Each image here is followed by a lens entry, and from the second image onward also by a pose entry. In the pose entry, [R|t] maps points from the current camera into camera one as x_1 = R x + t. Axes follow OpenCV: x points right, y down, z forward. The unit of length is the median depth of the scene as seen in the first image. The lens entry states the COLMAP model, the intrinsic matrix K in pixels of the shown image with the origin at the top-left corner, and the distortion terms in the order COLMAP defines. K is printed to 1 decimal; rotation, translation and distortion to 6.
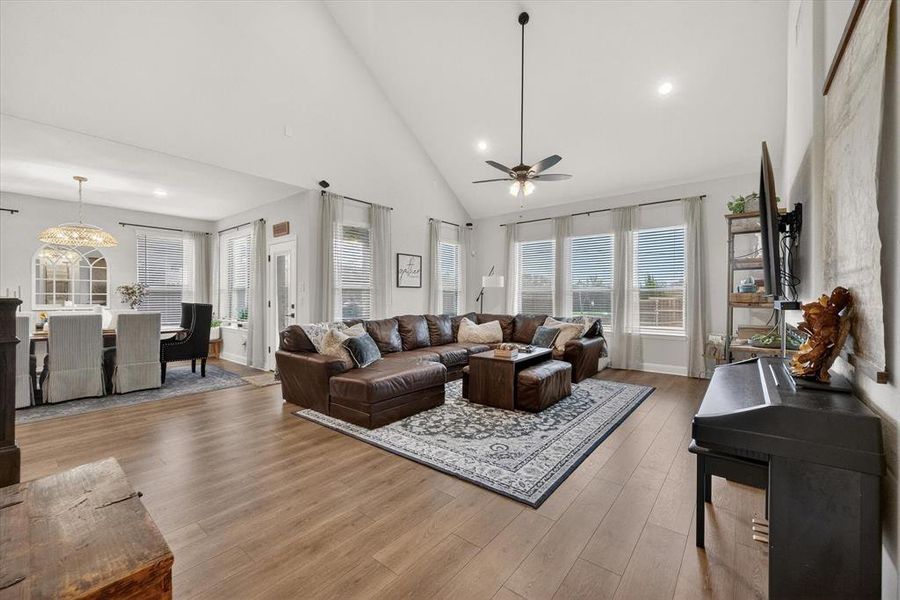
lens RADIAL K [[363.9, 0, 450.0], [0, 363.9, 300.0], [0, 0, 1]] dist [-0.001825, -0.000216]
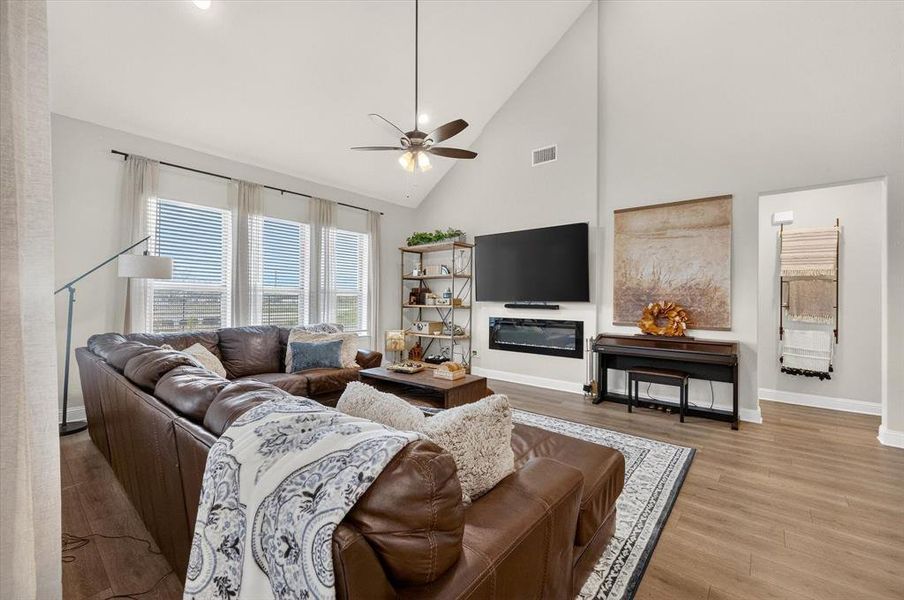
lens RADIAL K [[372.2, 0, 452.0], [0, 372.2, 300.0], [0, 0, 1]] dist [0.000126, -0.000052]
pose [[0.017176, 0.000642, 0.999852, -0.474150], [-0.004705, 0.999989, -0.000562, -0.009532], [-0.999841, -0.004695, 0.017178, 0.723466]]
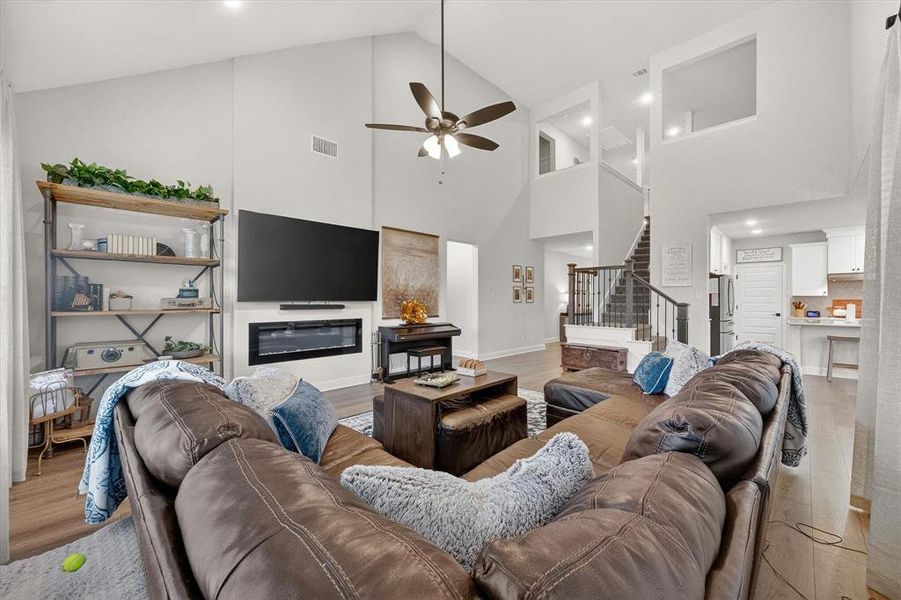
lens RADIAL K [[354.7, 0, 450.3], [0, 354.7, 296.4], [0, 0, 1]] dist [-0.003060, -0.000322]
pose [[-0.993960, -0.002545, 0.109713, 0.080744], [-0.002596, 0.999997, -0.000324, -0.019123], [-0.109711, -0.000607, -0.993963, 1.330035]]
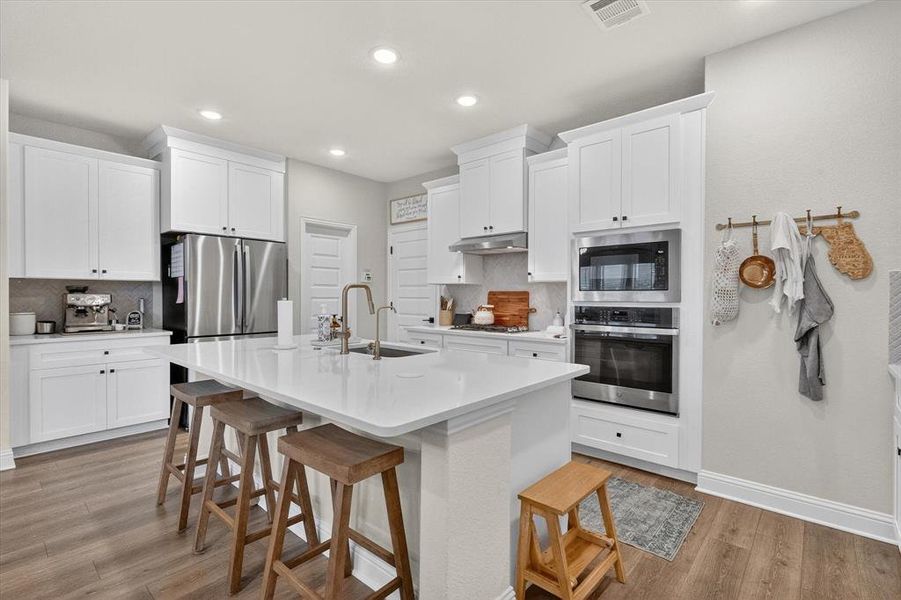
lens RADIAL K [[421.2, 0, 450.3], [0, 421.2, 297.6], [0, 0, 1]] dist [-0.001515, -0.000236]
pose [[-0.998889, -0.004904, 0.046873, -1.162961], [-0.004212, 0.999881, 0.014855, -0.010900], [-0.046941, 0.014641, -0.998790, 0.657586]]
